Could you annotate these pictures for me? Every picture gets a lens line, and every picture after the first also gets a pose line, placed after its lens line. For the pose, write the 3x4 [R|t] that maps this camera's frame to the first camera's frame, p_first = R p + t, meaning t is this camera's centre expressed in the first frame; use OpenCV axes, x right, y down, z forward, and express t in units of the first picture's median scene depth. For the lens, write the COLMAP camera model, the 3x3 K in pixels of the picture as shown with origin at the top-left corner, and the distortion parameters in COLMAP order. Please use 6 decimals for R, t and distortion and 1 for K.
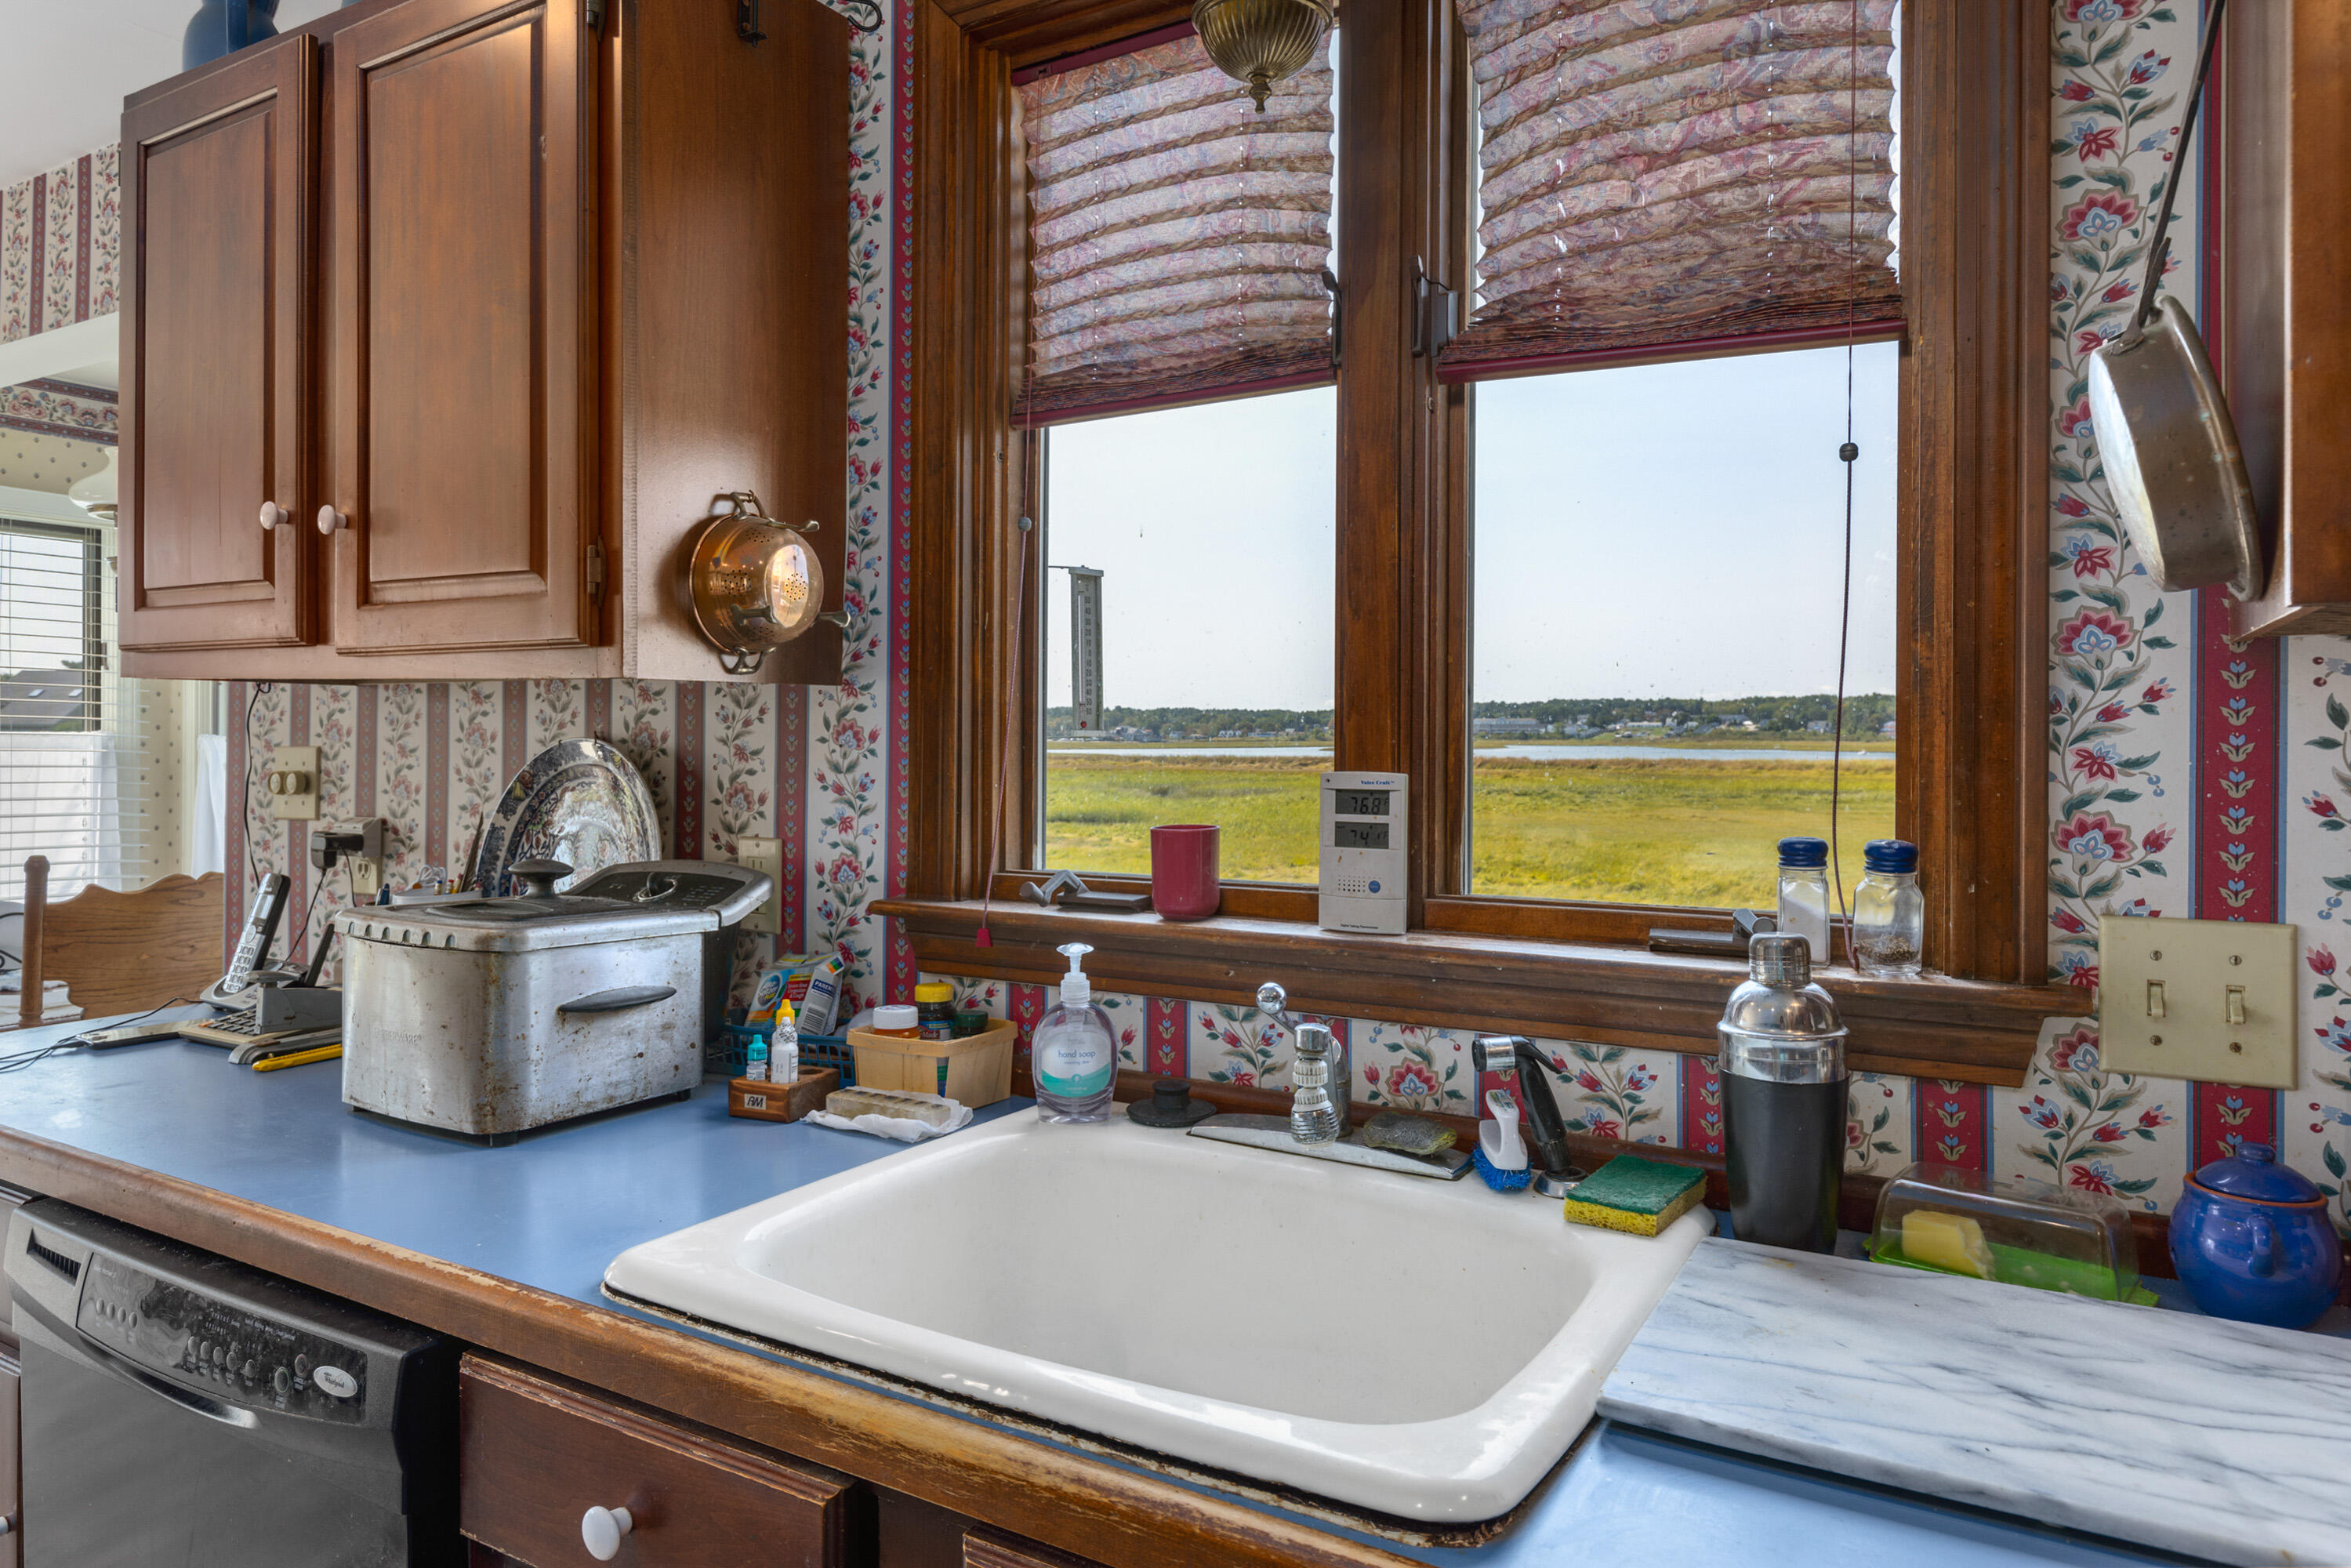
lens RADIAL K [[1391.0, 0, 1175.5], [0, 1391.0, 784.0], [0, 0, 1]] dist [-0.000647, 0.000205]
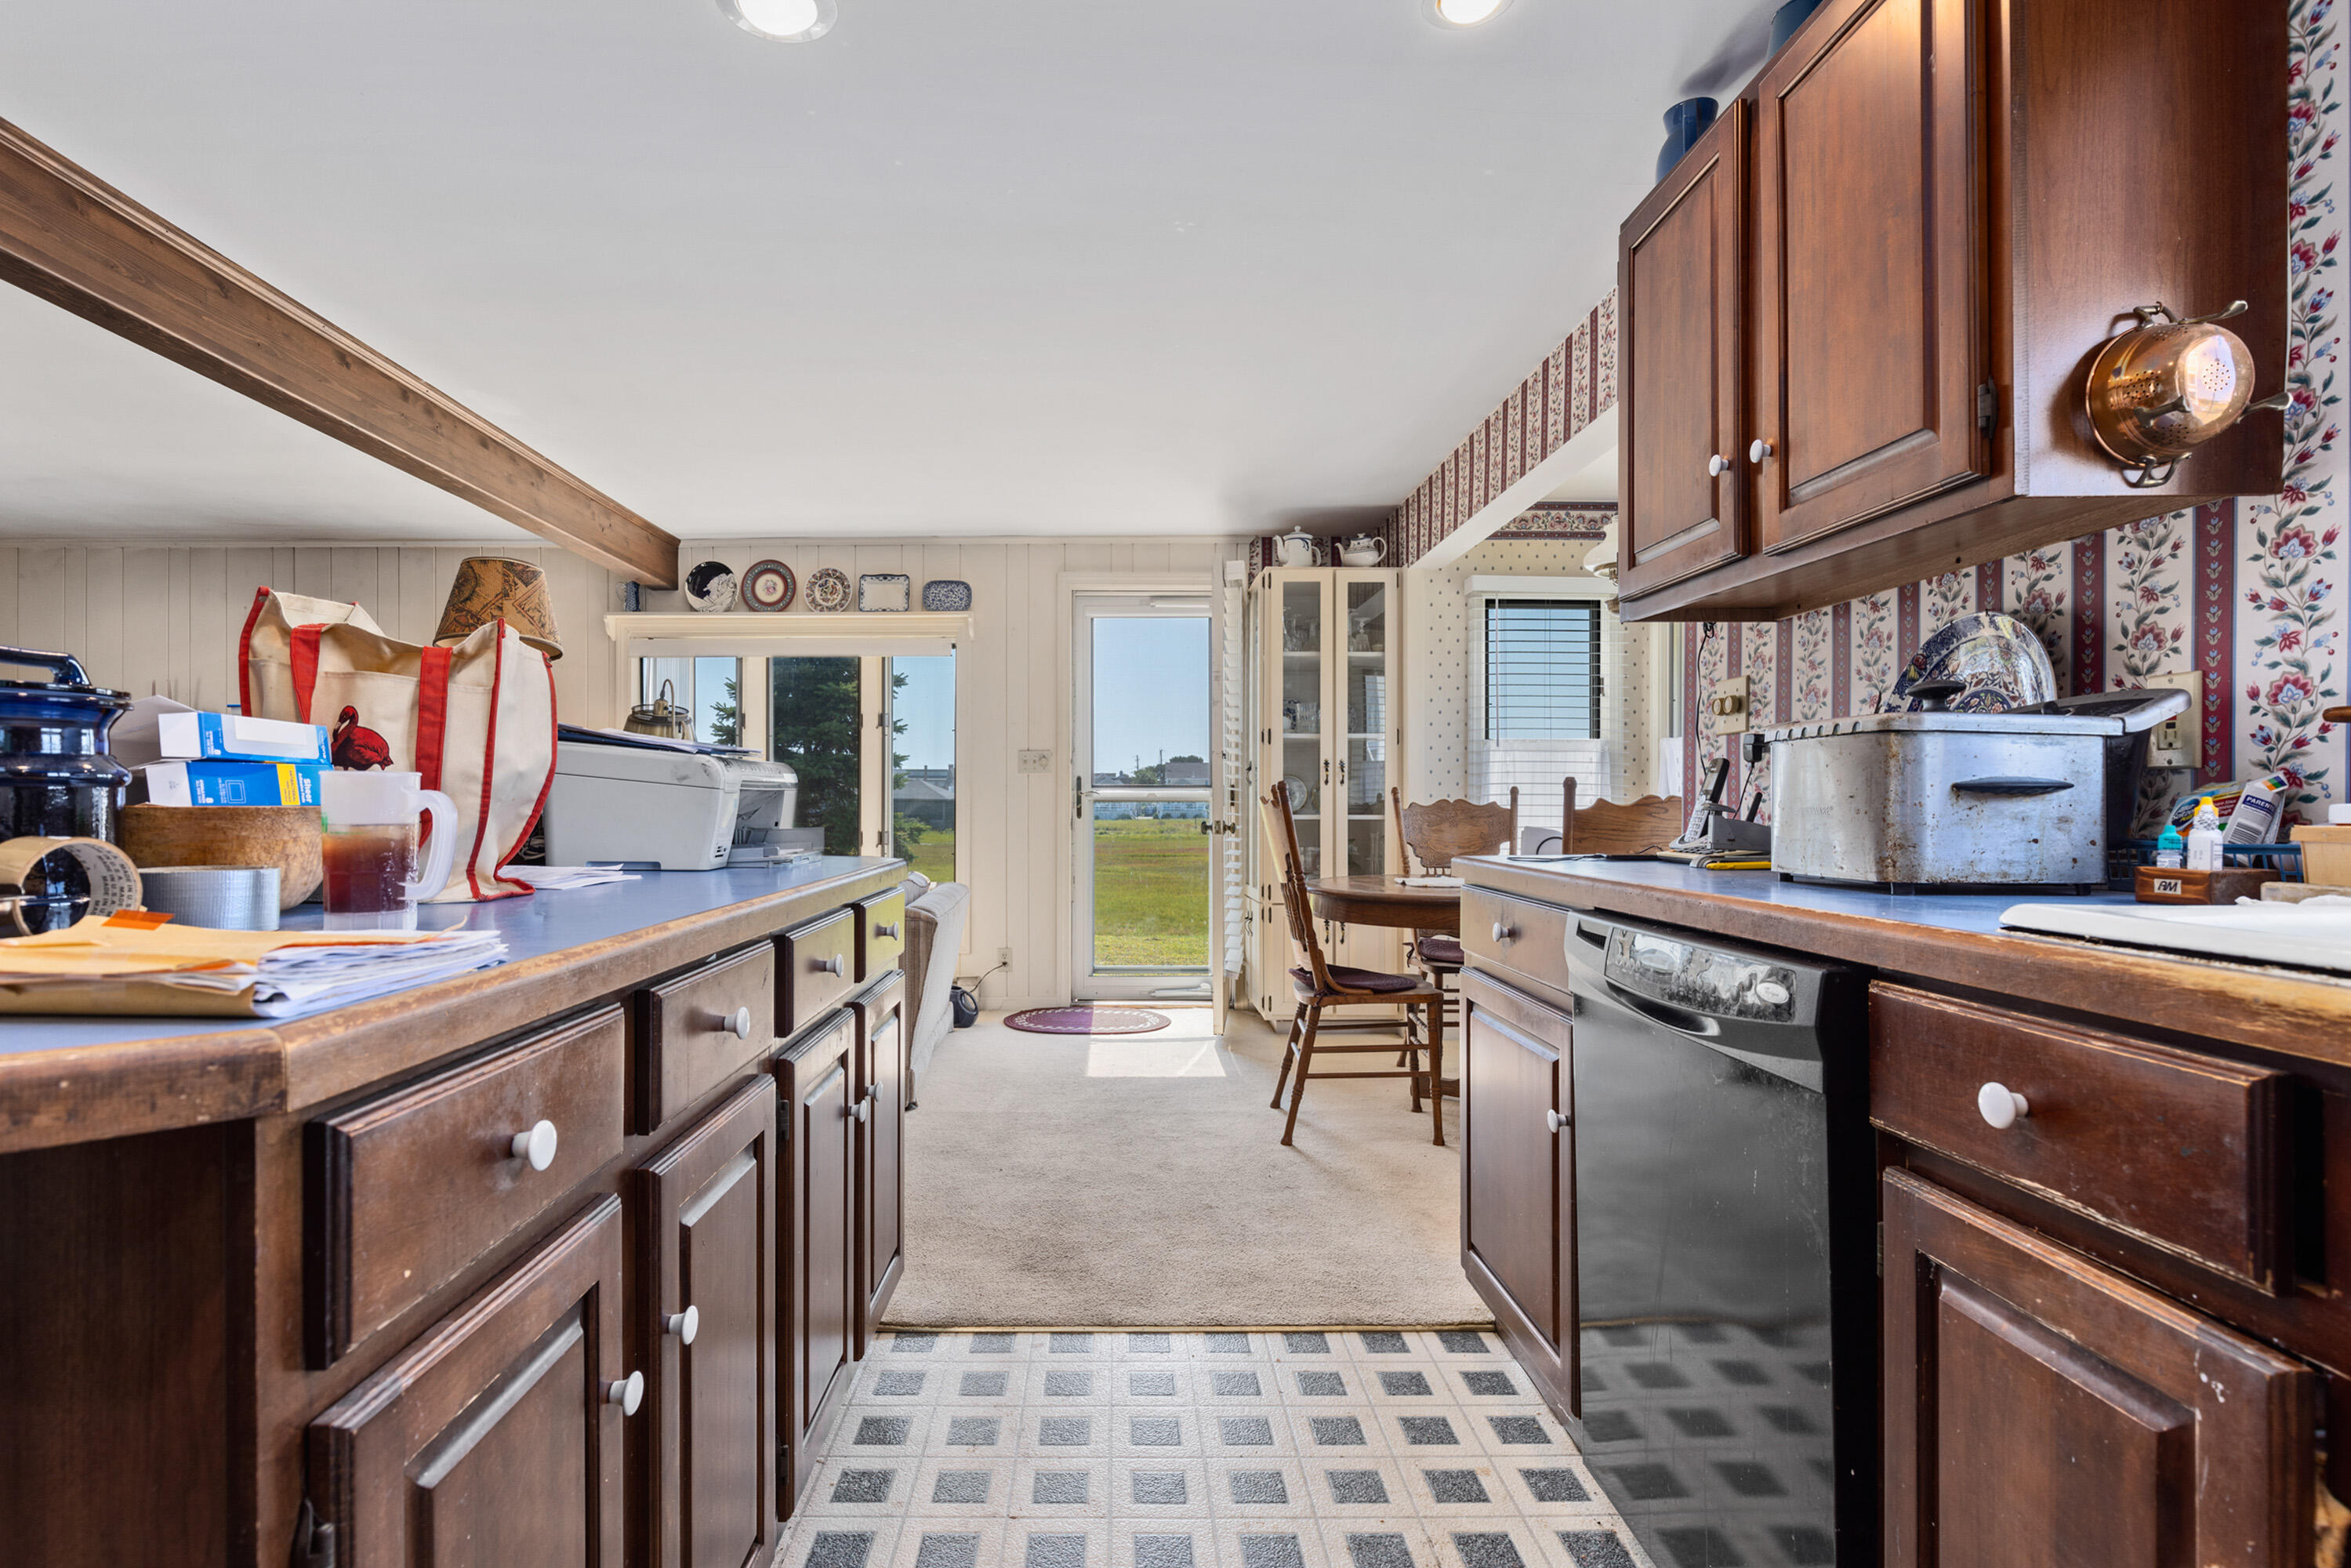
lens RADIAL K [[1143.3, 0, 1175.5], [0, 1143.3, 784.0], [0, 0, 1]] dist [-0.003685, 0.001803]
pose [[0.529668, -0.006869, -0.848177, 0.017111], [0.000662, 0.999970, -0.007685, 0.133193], [0.848205, 0.003509, 0.529656, -0.044342]]
